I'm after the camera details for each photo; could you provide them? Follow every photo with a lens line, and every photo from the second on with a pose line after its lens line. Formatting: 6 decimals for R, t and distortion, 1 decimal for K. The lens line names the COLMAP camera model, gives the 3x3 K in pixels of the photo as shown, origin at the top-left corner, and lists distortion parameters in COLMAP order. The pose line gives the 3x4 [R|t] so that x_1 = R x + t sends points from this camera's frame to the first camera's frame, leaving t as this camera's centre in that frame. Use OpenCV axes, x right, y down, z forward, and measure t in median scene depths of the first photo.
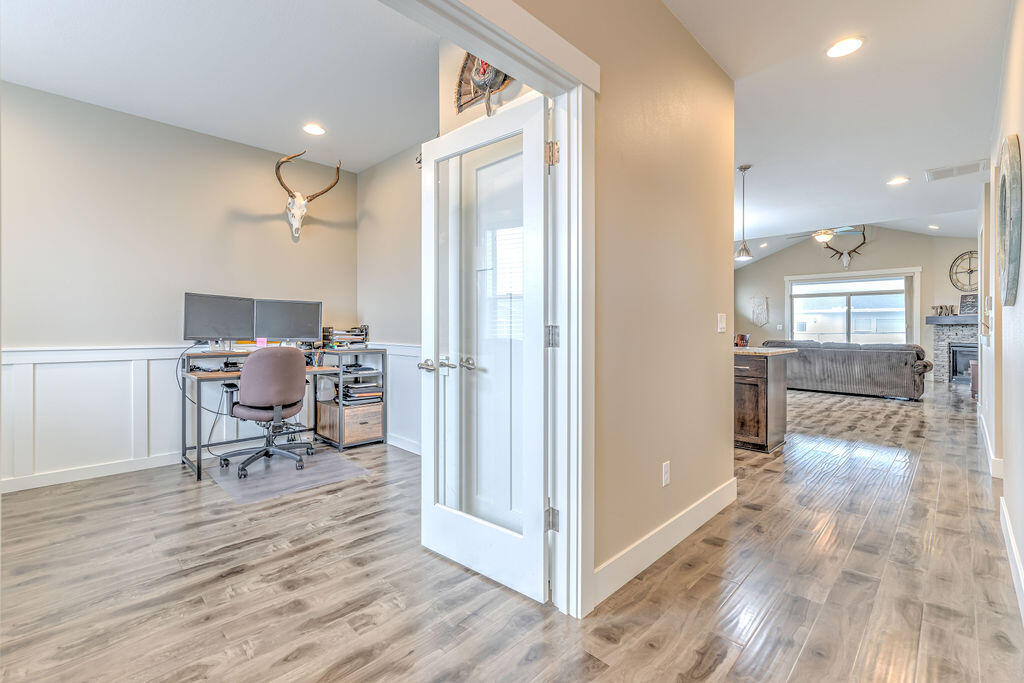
lens RADIAL K [[438.1, 0, 509.9], [0, 438.1, 335.3], [0, 0, 1]] dist [0.008255, -0.000017]
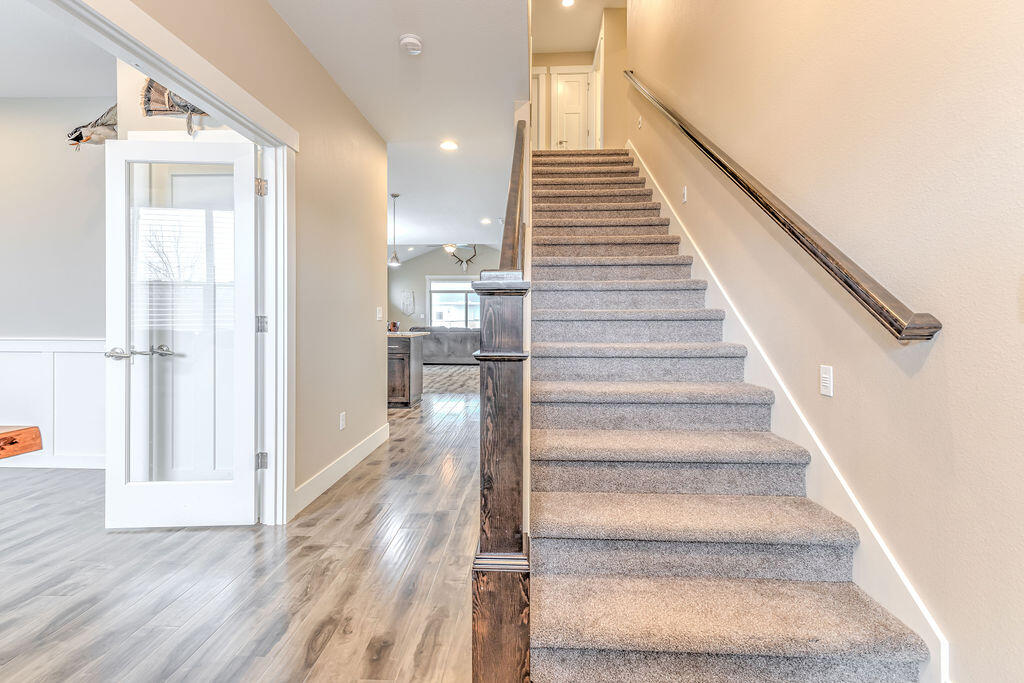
lens RADIAL K [[441.1, 0, 512.2], [0, 441.1, 309.7], [0, 0, 1]] dist [0.002486, 0.000115]
pose [[0.735352, 0.012359, 0.677572, -0.117822], [0.008643, 0.999581, -0.027613, 0.001021], [-0.677630, 0.026161, 0.734938, -0.237838]]
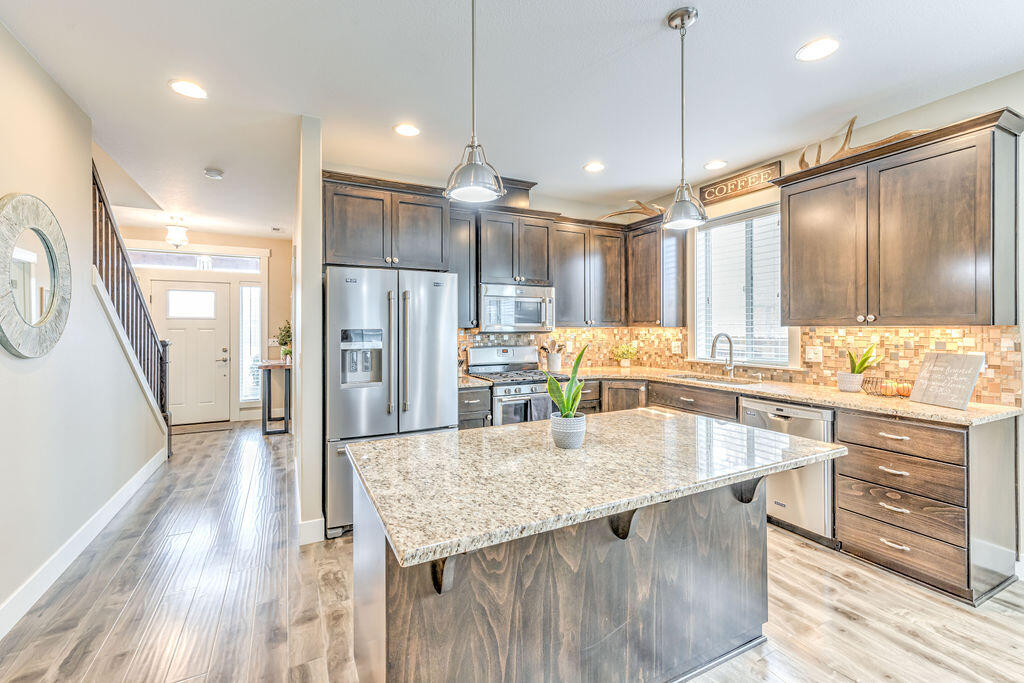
lens RADIAL K [[442.0, 0, 512.6], [0, 442.0, 329.8], [0, 0, 1]] dist [0.010440, -0.000140]
pose [[-0.303437, 0.002666, -0.952848, 0.945510], [-0.010587, 0.999925, 0.006169, -0.084084], [0.952793, 0.011960, -0.303386, 1.263455]]
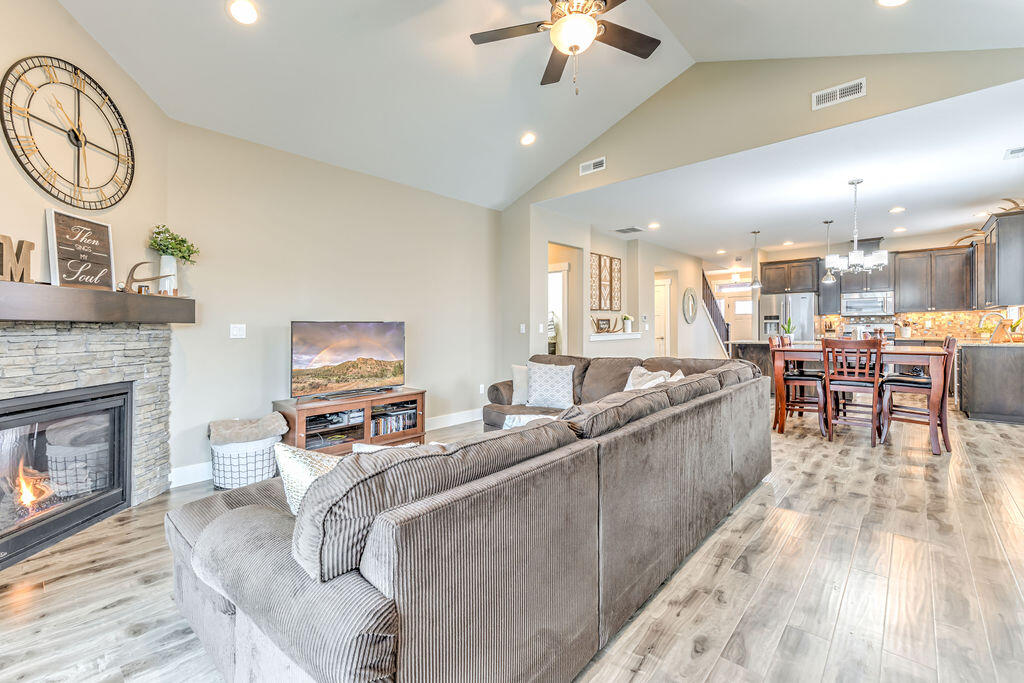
lens RADIAL K [[450.8, 0, 510.6], [0, 450.8, 329.5], [0, 0, 1]] dist [0.010343, 0.000371]
pose [[-0.997693, 0.007203, -0.067510, 1.774502], [0.006059, 0.999835, 0.017132, -0.054519], [0.067623, 0.016683, -0.997571, 2.981044]]
